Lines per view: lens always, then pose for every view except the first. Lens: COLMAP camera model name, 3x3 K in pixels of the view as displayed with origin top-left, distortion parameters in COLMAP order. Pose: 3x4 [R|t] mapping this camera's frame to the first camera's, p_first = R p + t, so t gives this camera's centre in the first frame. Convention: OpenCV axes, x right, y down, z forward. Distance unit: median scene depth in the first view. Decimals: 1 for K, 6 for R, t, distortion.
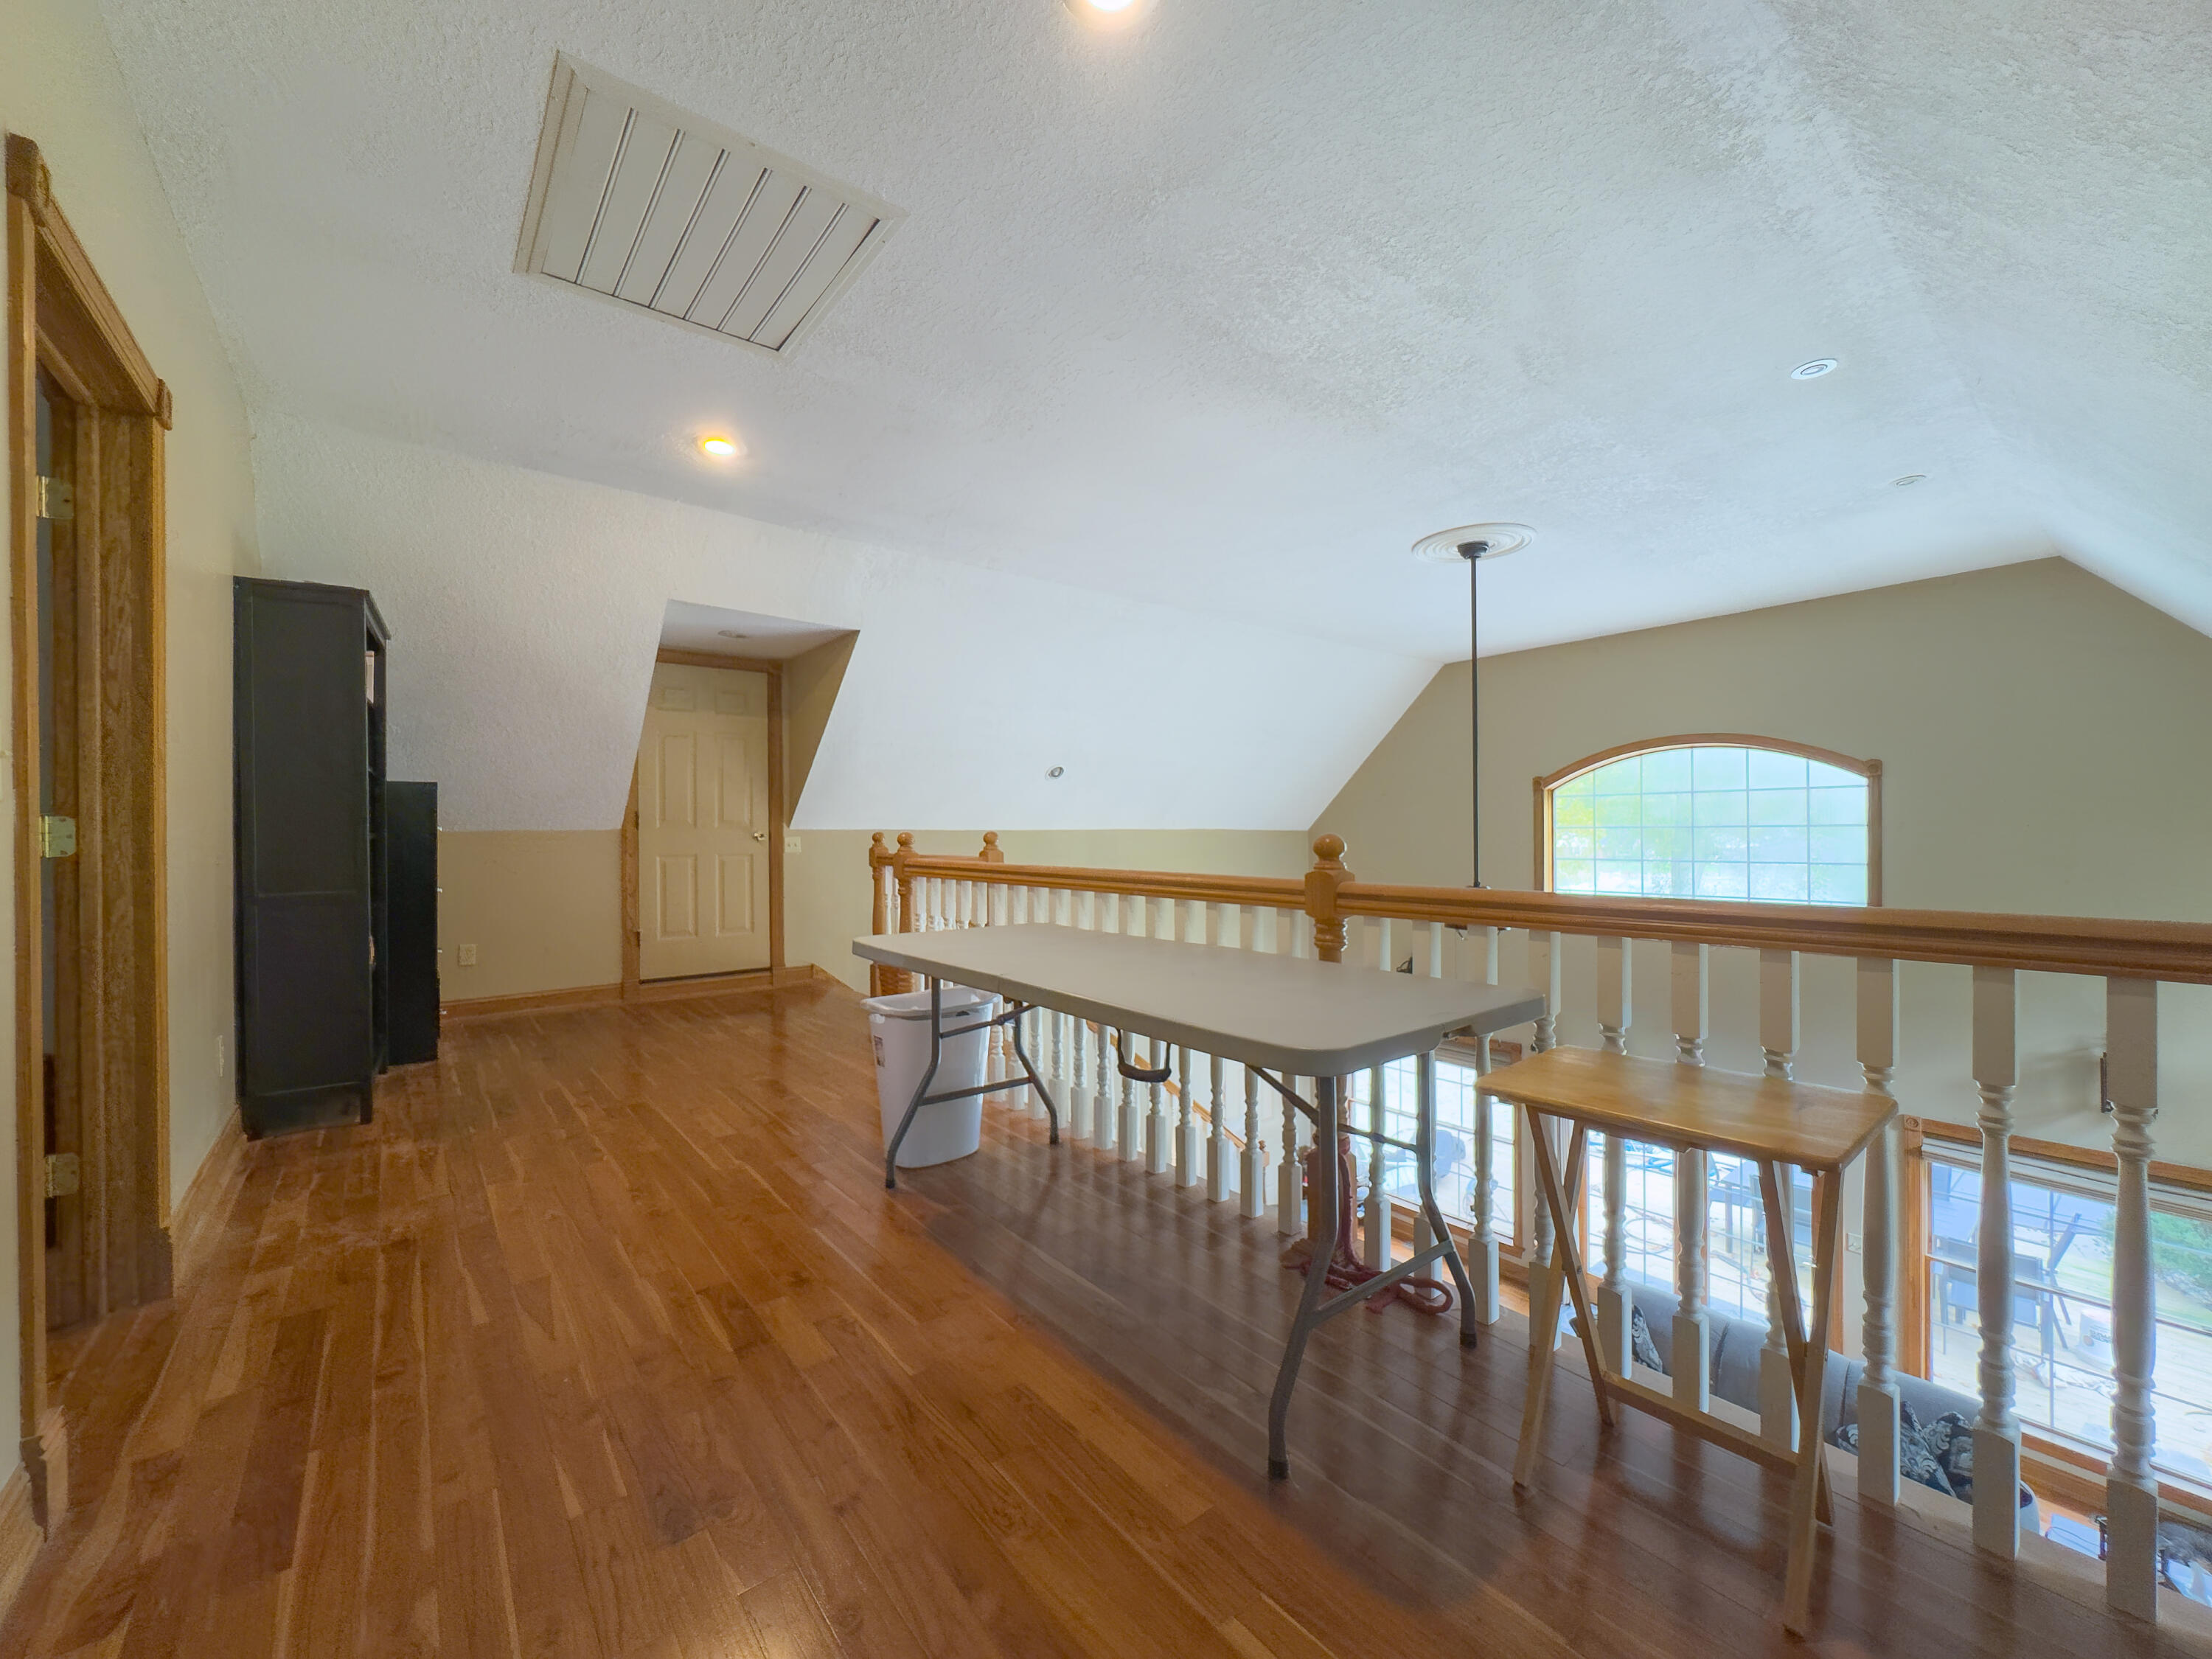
lens RADIAL K [[880.9, 0, 1105.9], [0, 880.9, 827.9], [0, 0, 1]] dist [-0.006812, 0.000594]
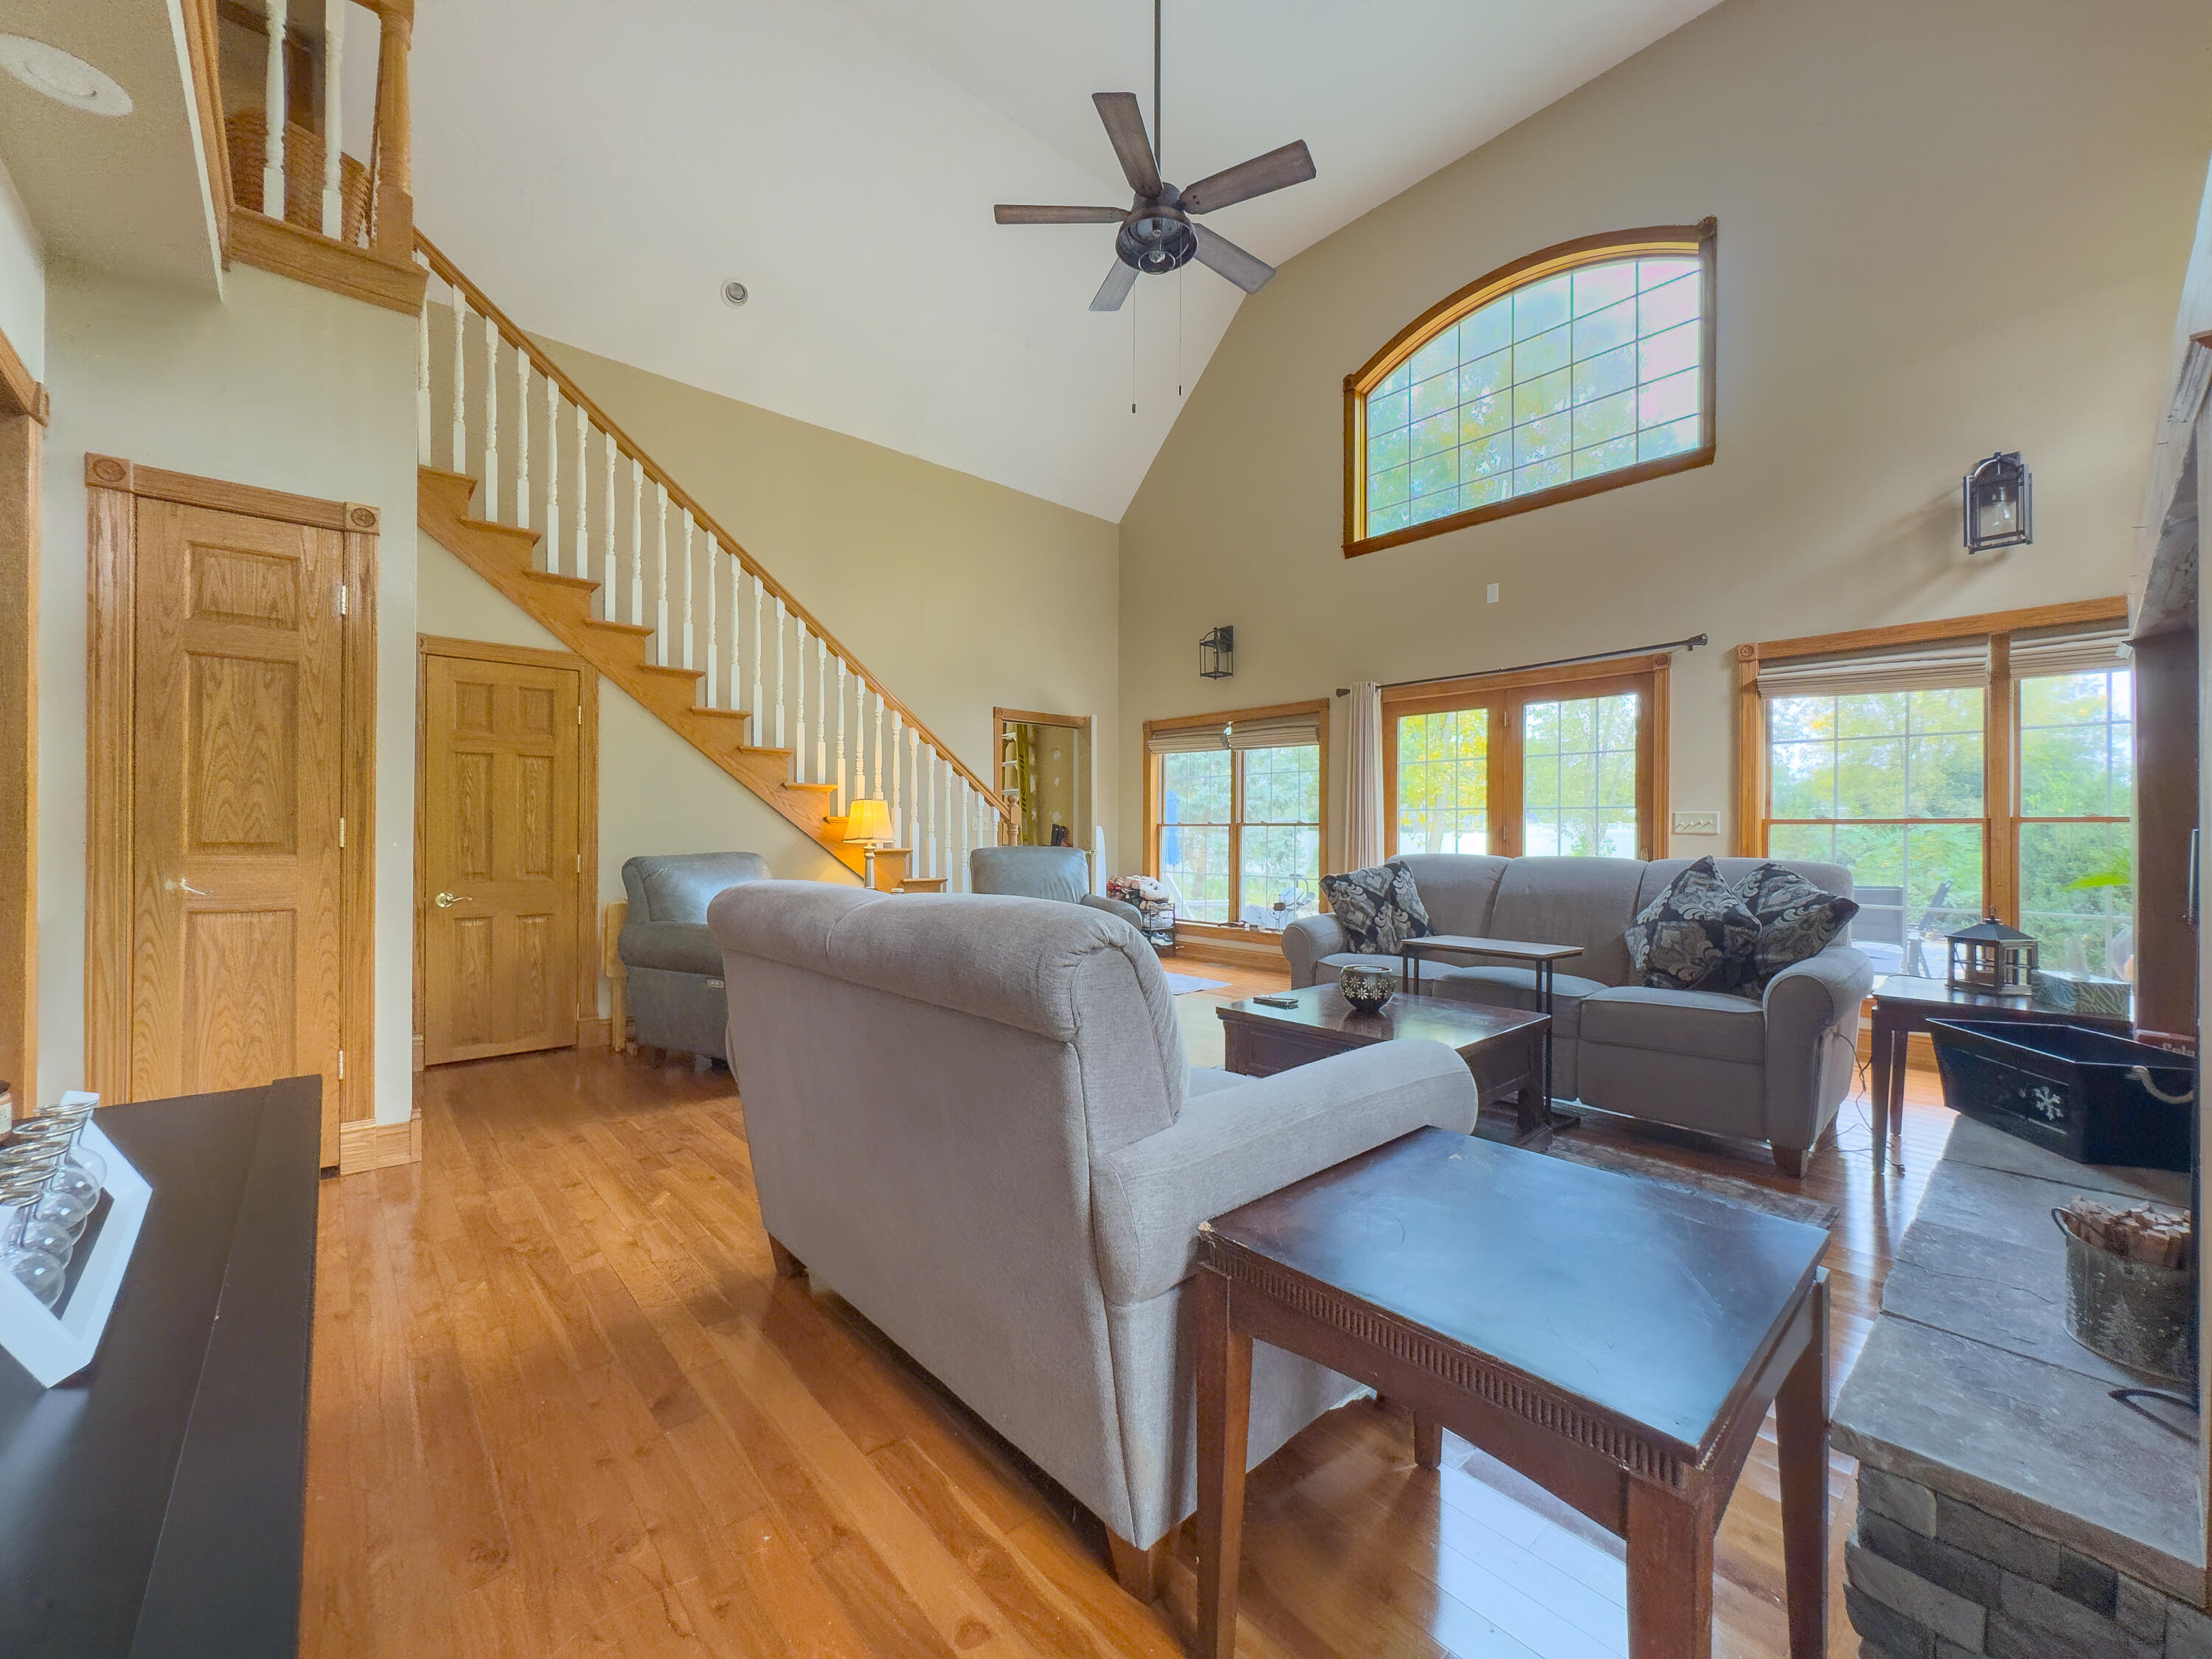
lens RADIAL K [[880.9, 0, 1108.4], [0, 880.9, 837.0], [0, 0, 1]] dist [-0.006812, 0.000594]
pose [[0.998573, -0.000897, 0.053405, 0.270402], [0.000490, 0.999971, 0.007639, 0.485080], [-0.053410, -0.007601, 0.998544, 0.203446]]
